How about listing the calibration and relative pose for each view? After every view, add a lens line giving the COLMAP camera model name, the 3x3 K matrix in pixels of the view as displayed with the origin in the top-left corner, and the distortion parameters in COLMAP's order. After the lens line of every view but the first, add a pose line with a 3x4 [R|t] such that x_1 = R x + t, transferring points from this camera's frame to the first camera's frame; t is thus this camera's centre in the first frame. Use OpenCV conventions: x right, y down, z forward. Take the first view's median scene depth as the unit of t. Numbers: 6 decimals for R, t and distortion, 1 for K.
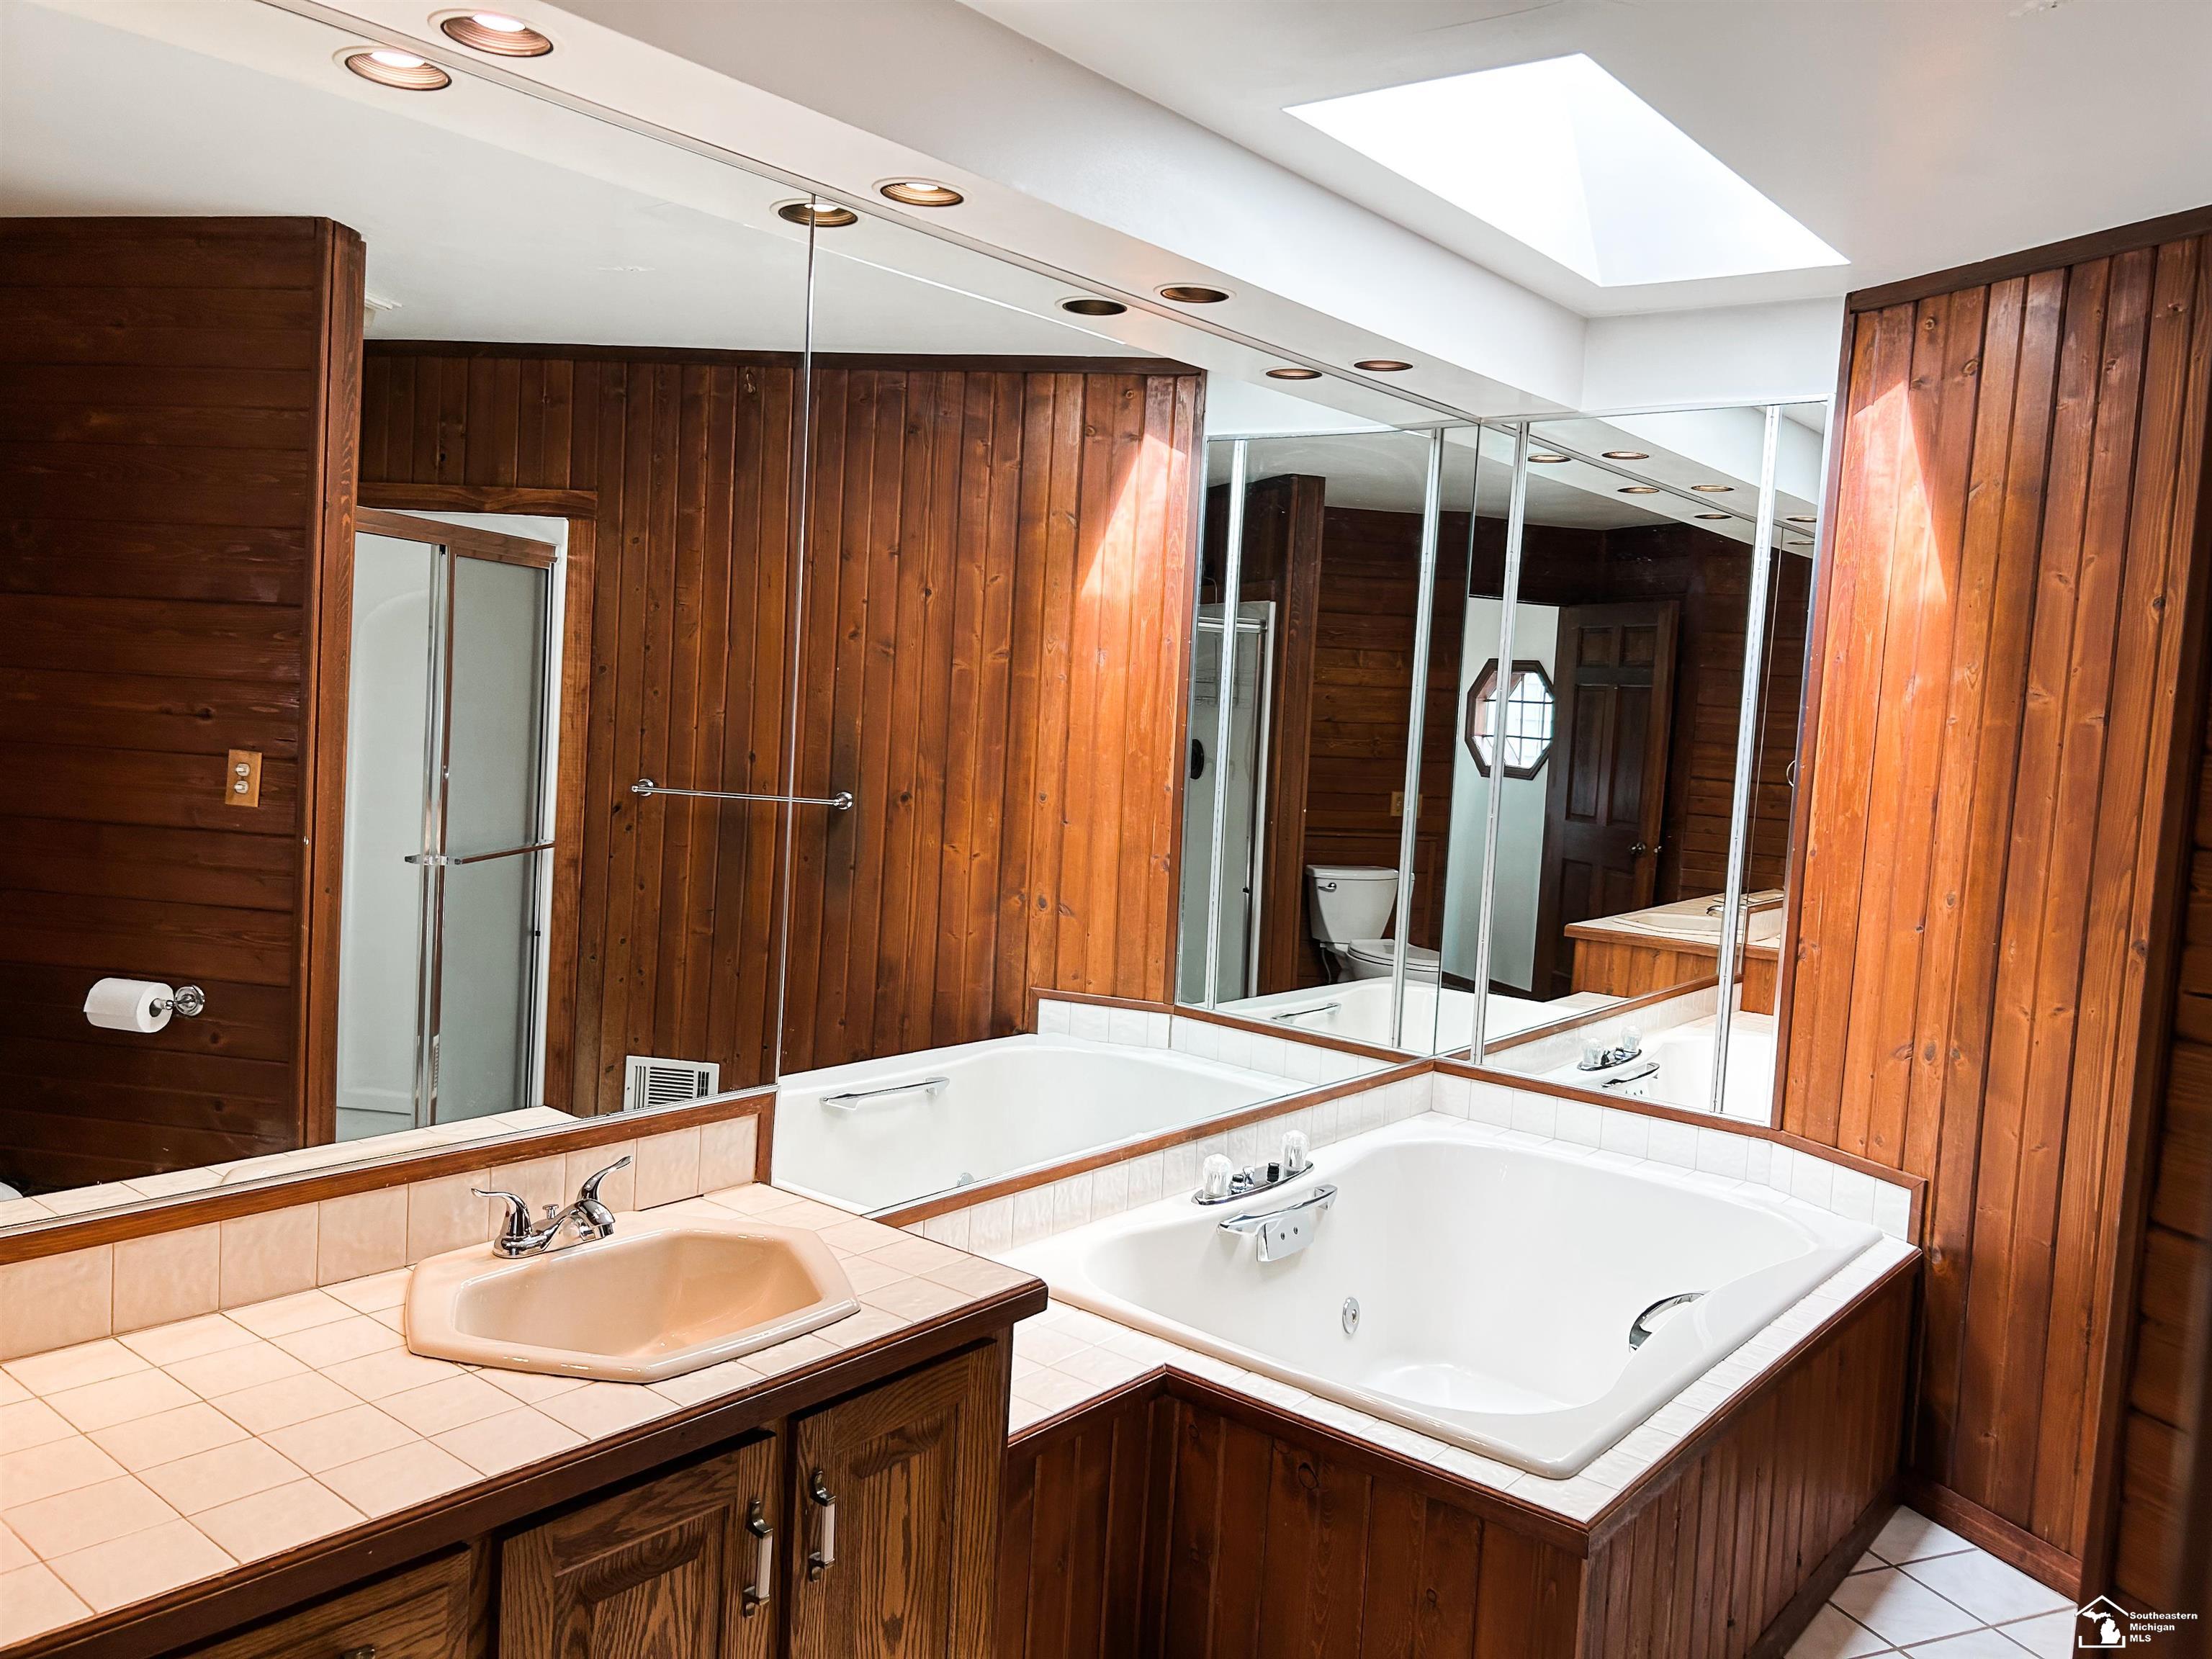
lens RADIAL K [[1667.5, 0, 1101.9], [0, 1667.5, 812.0], [0, 0, 1]] dist [0.074239, -0.095038]
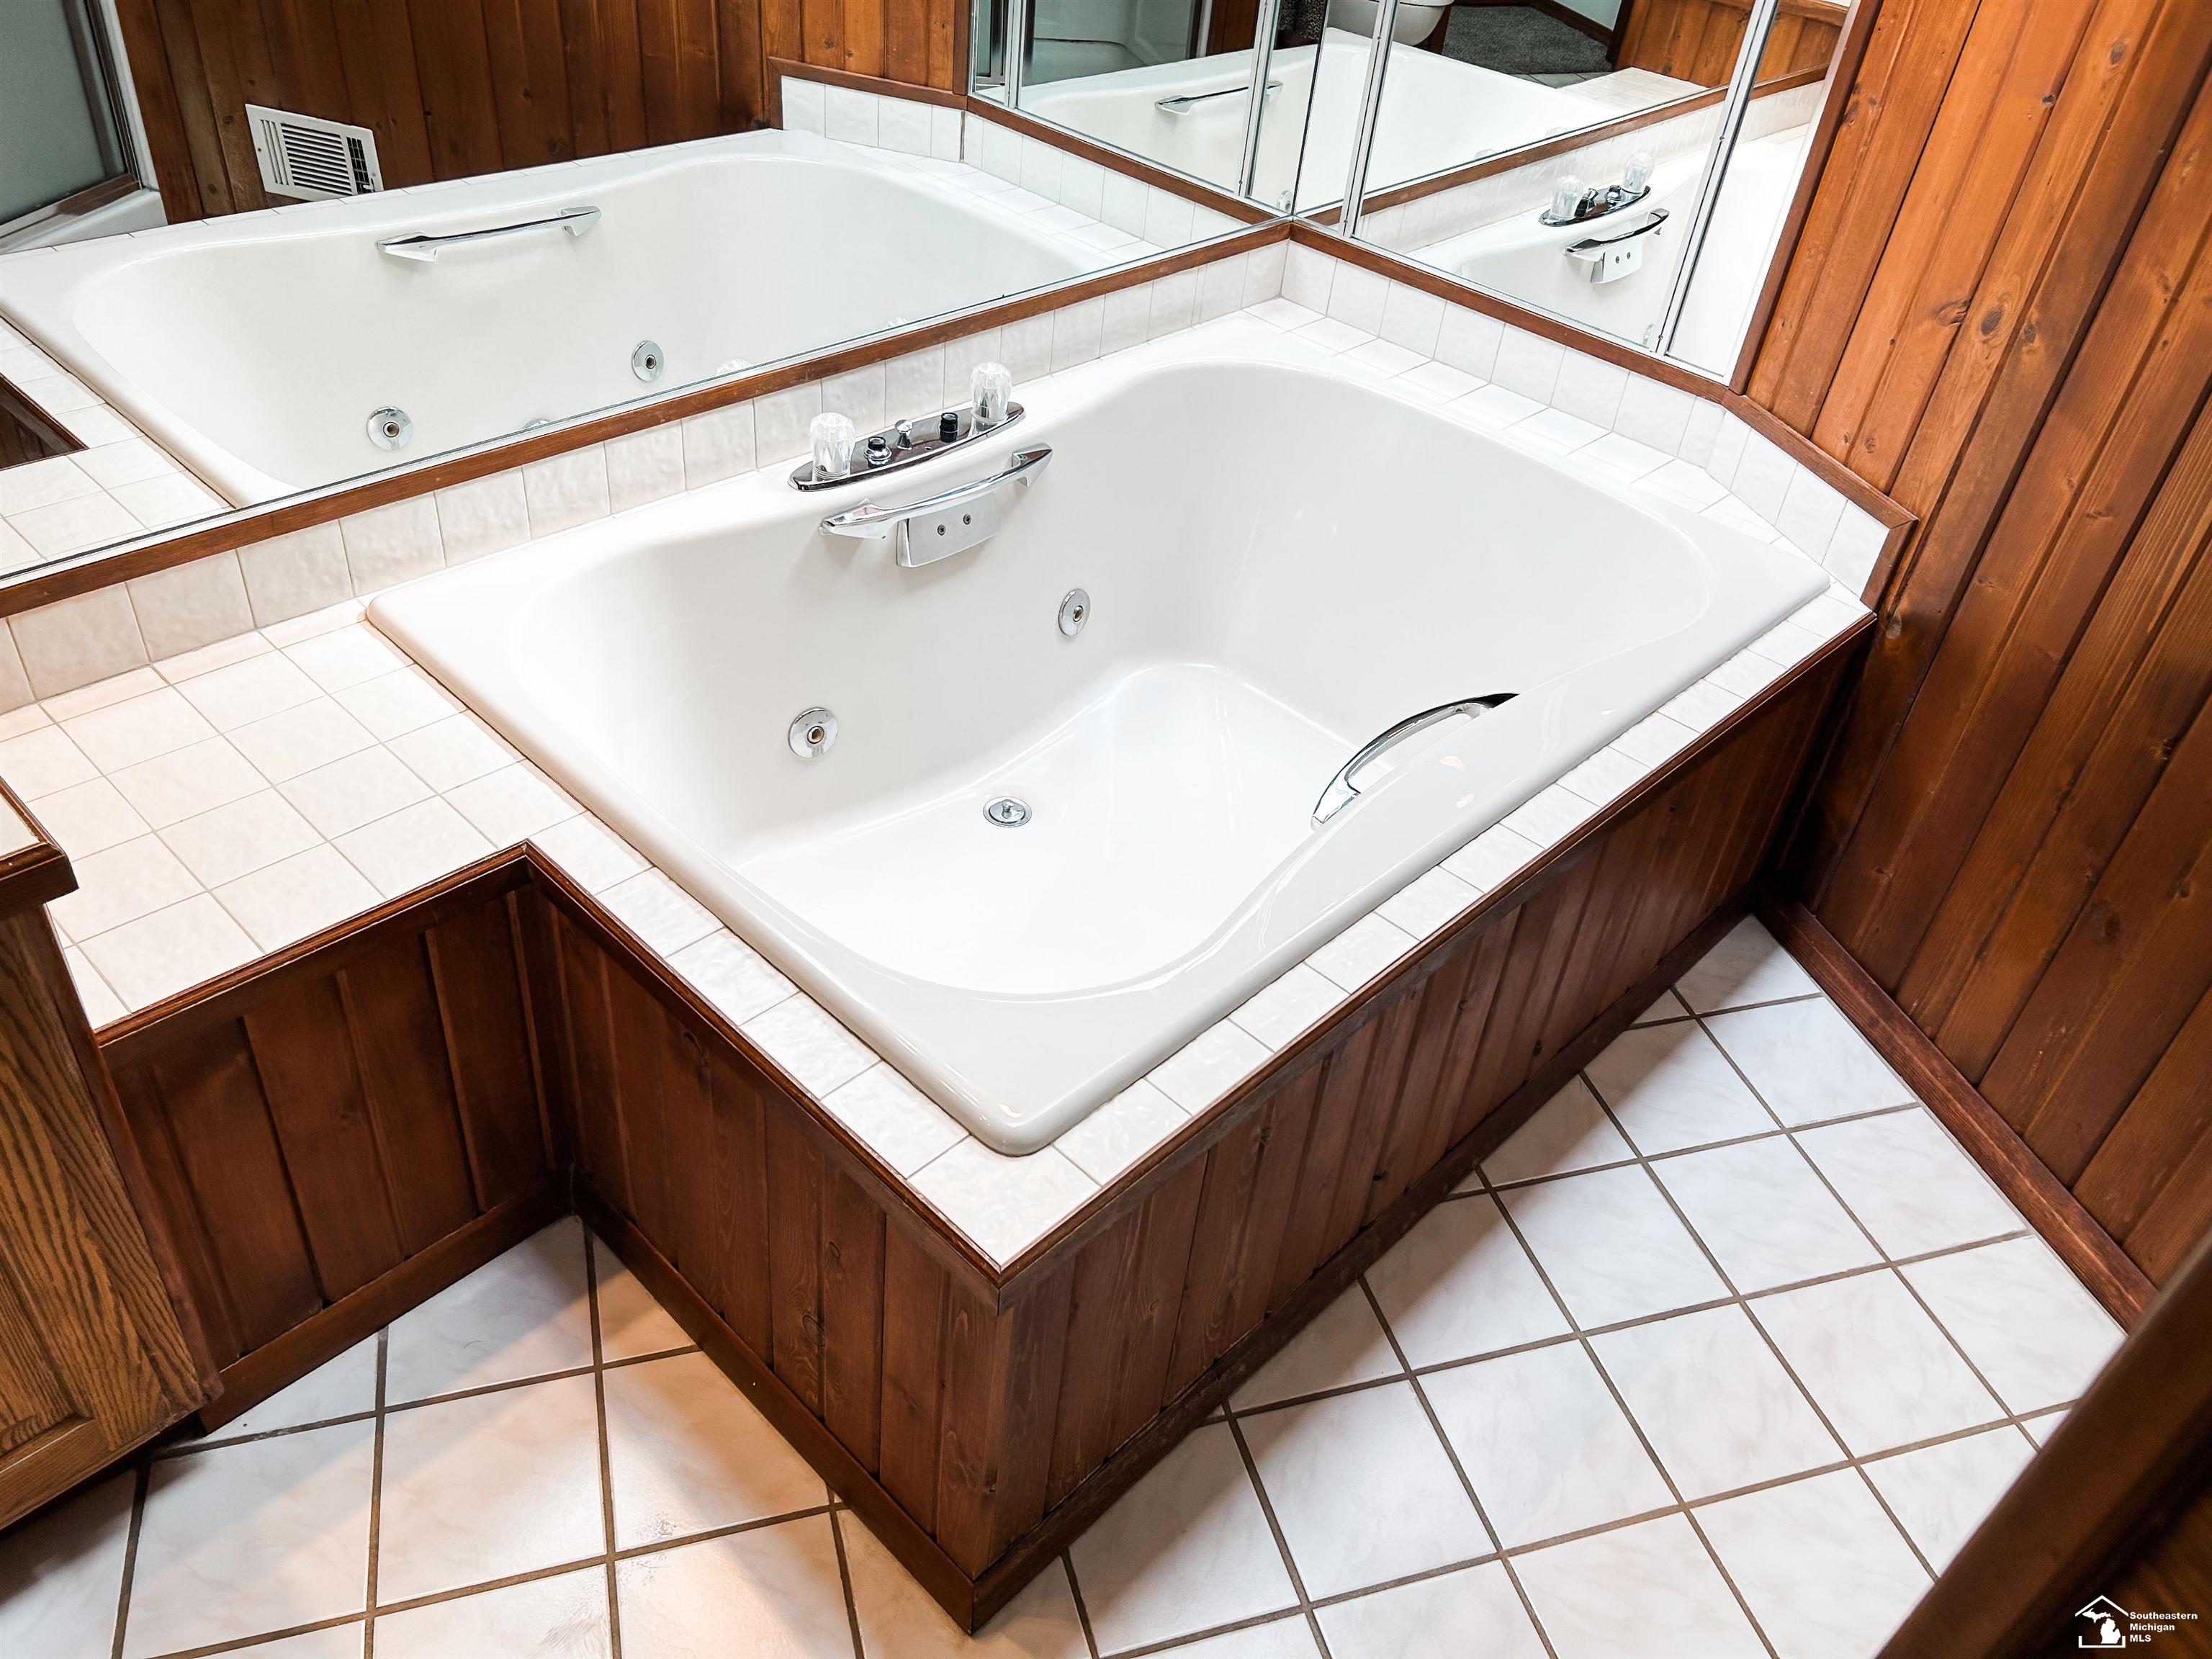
lens RADIAL K [[1670.7, 0, 1072.8], [0, 1670.7, 838.7], [0, 0, 1]] dist [-0.014087, -0.001019]
pose [[0.995554, 0.077705, -0.053233, 0.208611], [-0.034648, 0.827654, 0.560168, -0.025087], [0.087586, -0.555833, 0.826667, 0.376011]]
